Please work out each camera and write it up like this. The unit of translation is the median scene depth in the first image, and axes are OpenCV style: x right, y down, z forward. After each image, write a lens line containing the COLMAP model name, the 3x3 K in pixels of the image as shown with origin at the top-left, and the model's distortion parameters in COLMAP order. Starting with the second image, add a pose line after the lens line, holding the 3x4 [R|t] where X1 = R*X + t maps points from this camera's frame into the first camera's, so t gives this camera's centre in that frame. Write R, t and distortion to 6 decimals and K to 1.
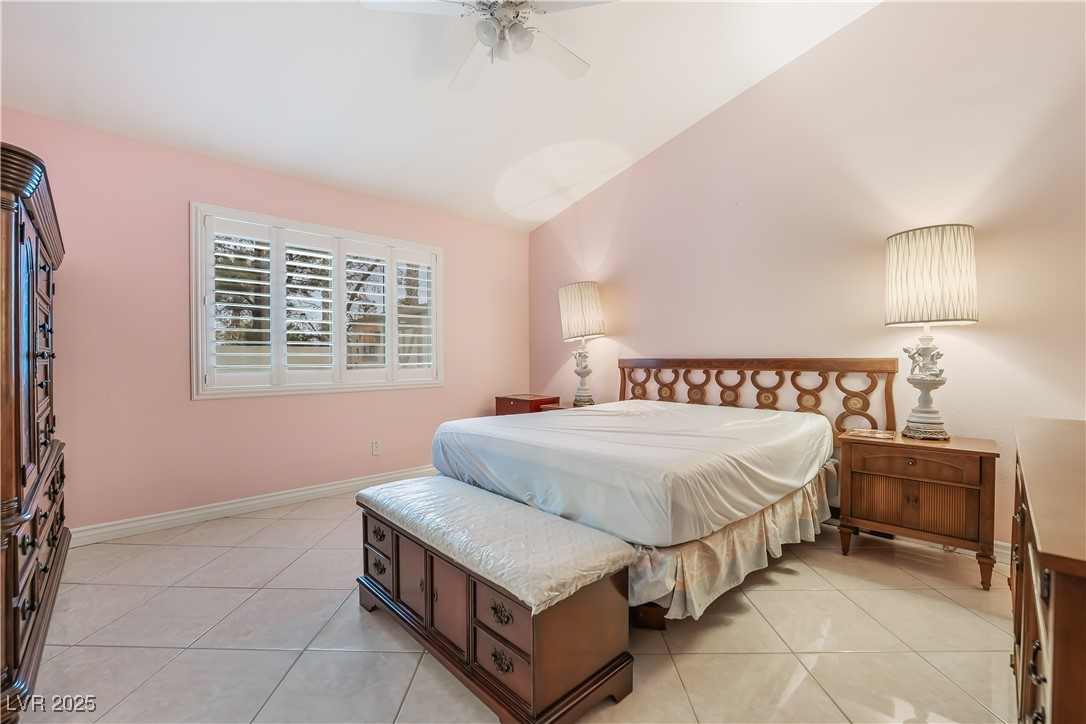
lens RADIAL K [[456.9, 0, 524.2], [0, 456.9, 363.7], [0, 0, 1]] dist [-0.015611, 0.001584]
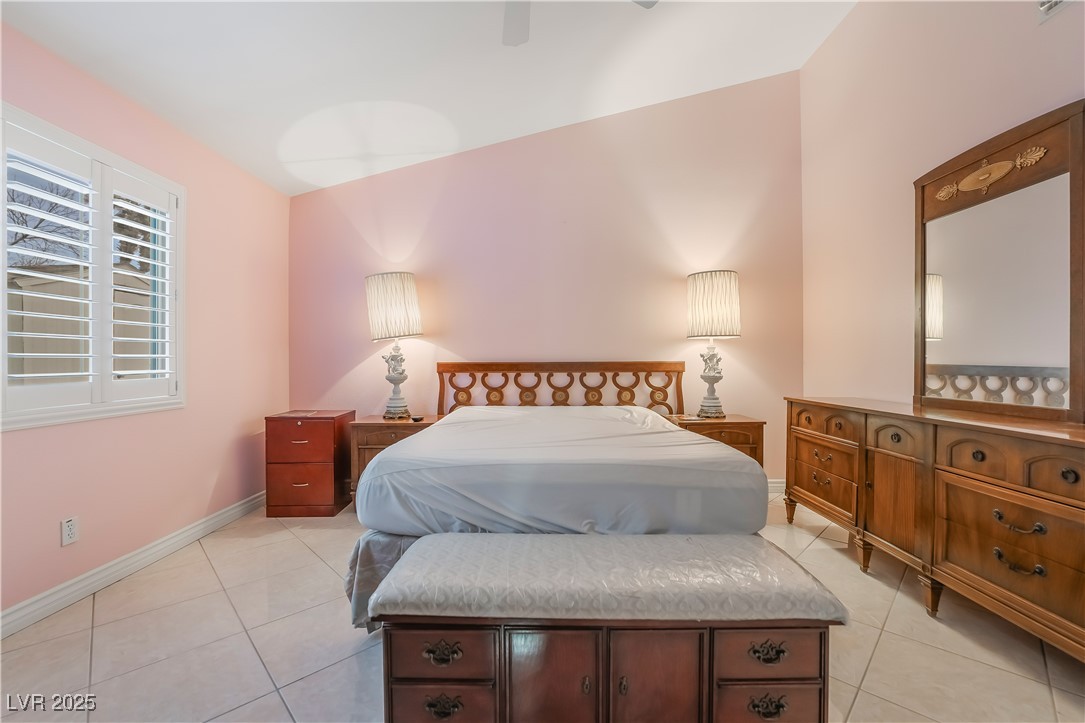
lens RADIAL K [[456.5, 0, 548.8], [0, 456.5, 364.9], [0, 0, 1]] dist [-0.015611, 0.001584]
pose [[0.690908, -0.006925, 0.722909, -0.373118], [0.010626, 0.999943, -0.000577, -0.004130], [-0.722864, 0.008080, 0.690943, 0.267681]]
